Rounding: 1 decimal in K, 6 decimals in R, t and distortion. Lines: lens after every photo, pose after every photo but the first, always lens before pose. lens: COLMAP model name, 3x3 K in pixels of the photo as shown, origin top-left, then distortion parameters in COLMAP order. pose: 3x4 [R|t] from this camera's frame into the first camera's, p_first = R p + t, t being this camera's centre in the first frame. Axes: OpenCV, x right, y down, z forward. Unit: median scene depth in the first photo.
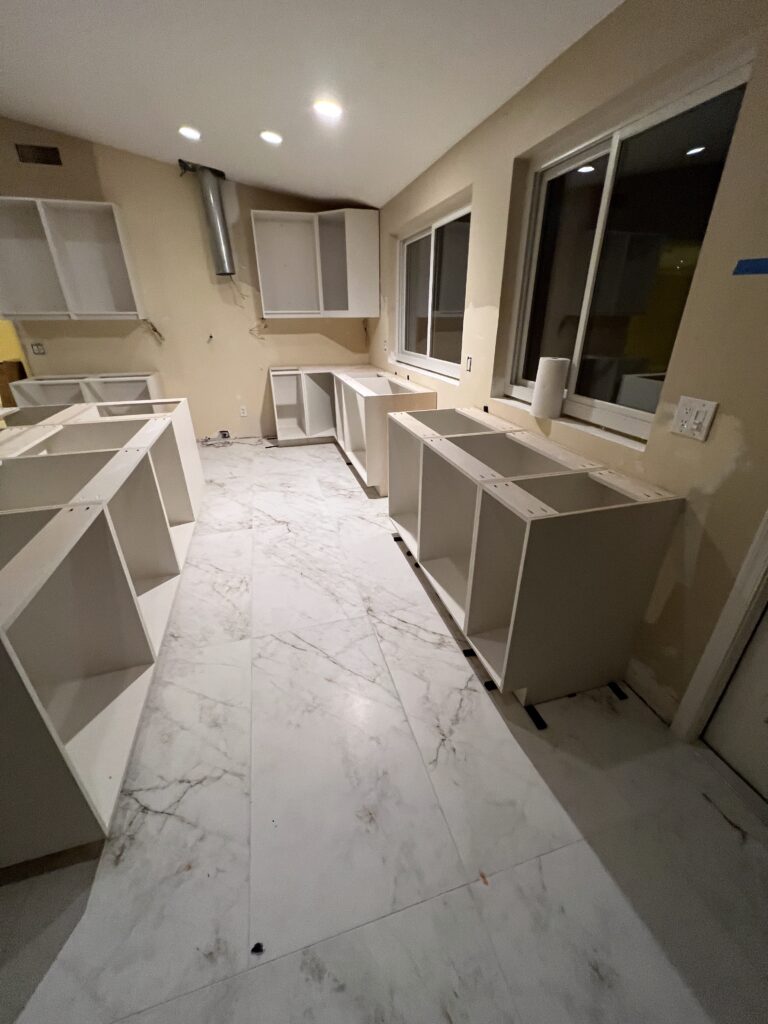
lens RADIAL K [[408.4, 0, 385.9], [0, 408.4, 508.5], [0, 0, 1]] dist [-0.002066, 0.000991]
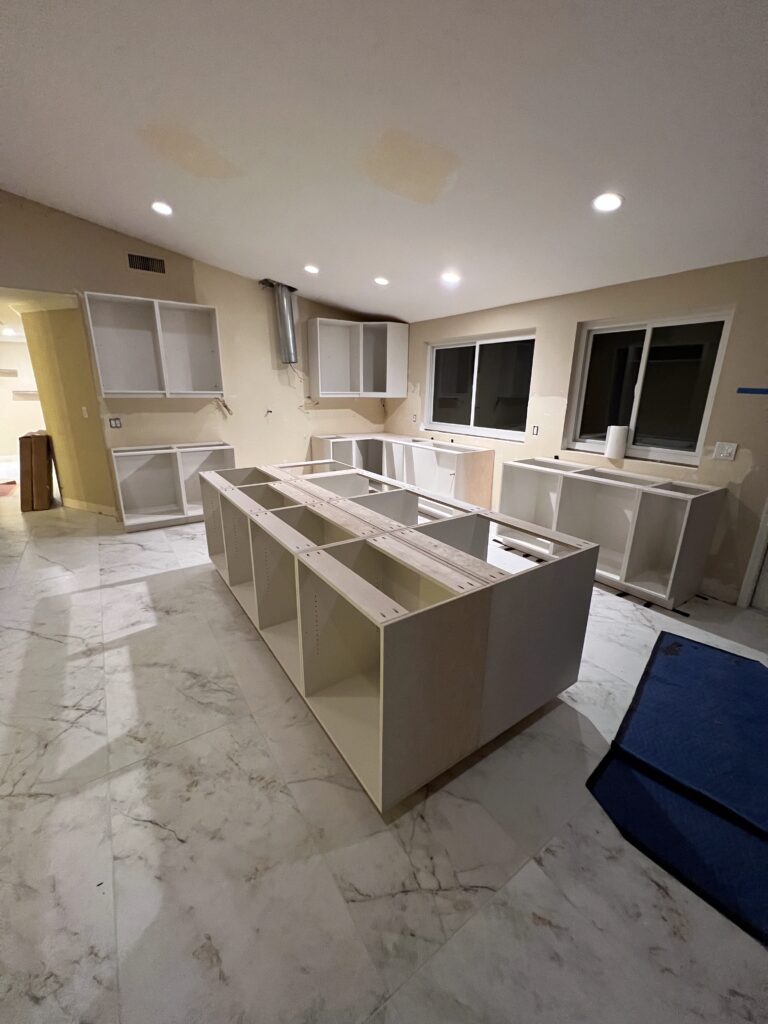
lens RADIAL K [[408.4, 0, 386.7], [0, 408.4, 508.9], [0, 0, 1]] dist [-0.002066, 0.000991]
pose [[0.948217, -0.074007, 0.308881, -0.730504], [0.120646, 0.983512, -0.134720, 0.070757], [-0.293817, 0.165010, 0.941511, -0.215569]]
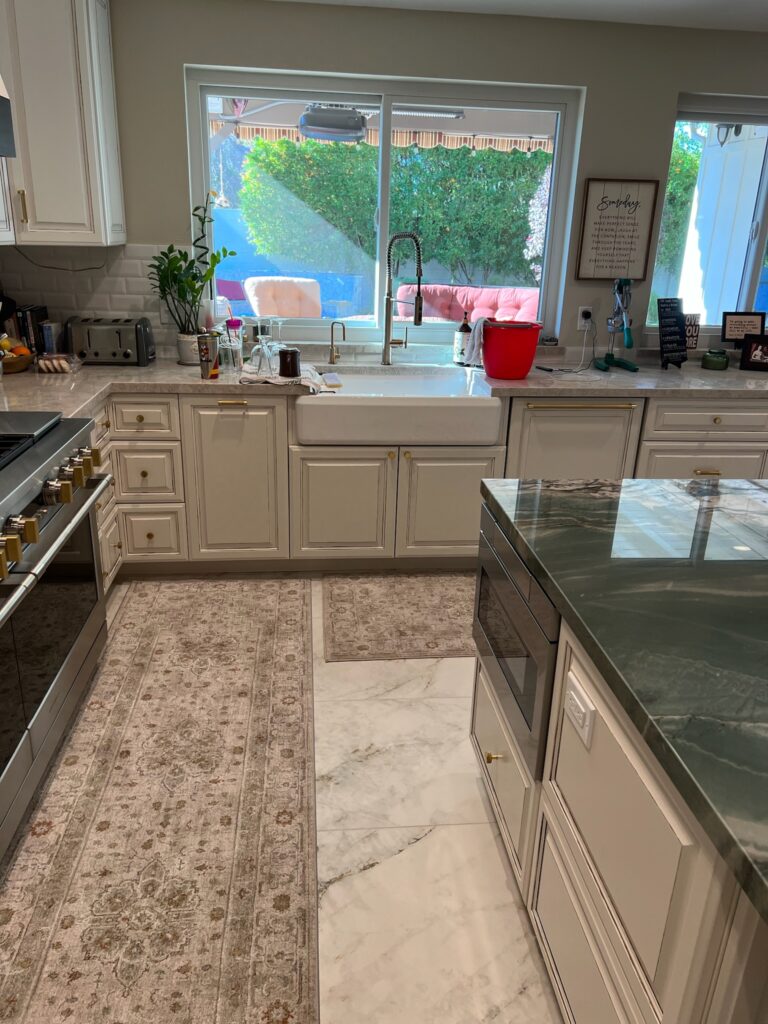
lens RADIAL K [[765.9, 0, 383.8], [0, 765.9, 507.9], [0, 0, 1]] dist [0.038170, -0.034287]
pose [[0.180986, -0.324137, 0.928536, -1.107033], [0.393696, 0.889059, 0.233619, -0.452256], [-0.901248, 0.323279, 0.288518, 0.910839]]
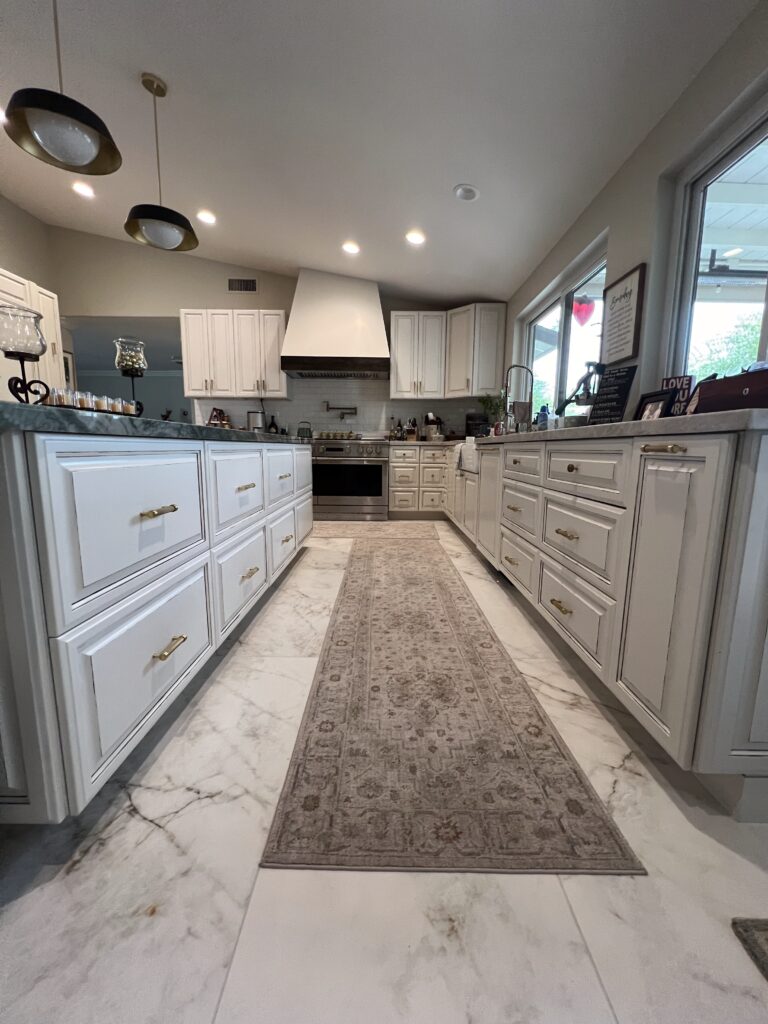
lens RADIAL K [[409.9, 0, 386.2], [0, 409.9, 510.7], [0, 0, 1]] dist [-0.002795, 0.001399]
pose [[0.961210, 0.054510, -0.270376, -0.000896], [-0.130568, 0.953409, -0.271964, 0.157830], [0.242954, 0.296717, 0.923544, 0.123044]]
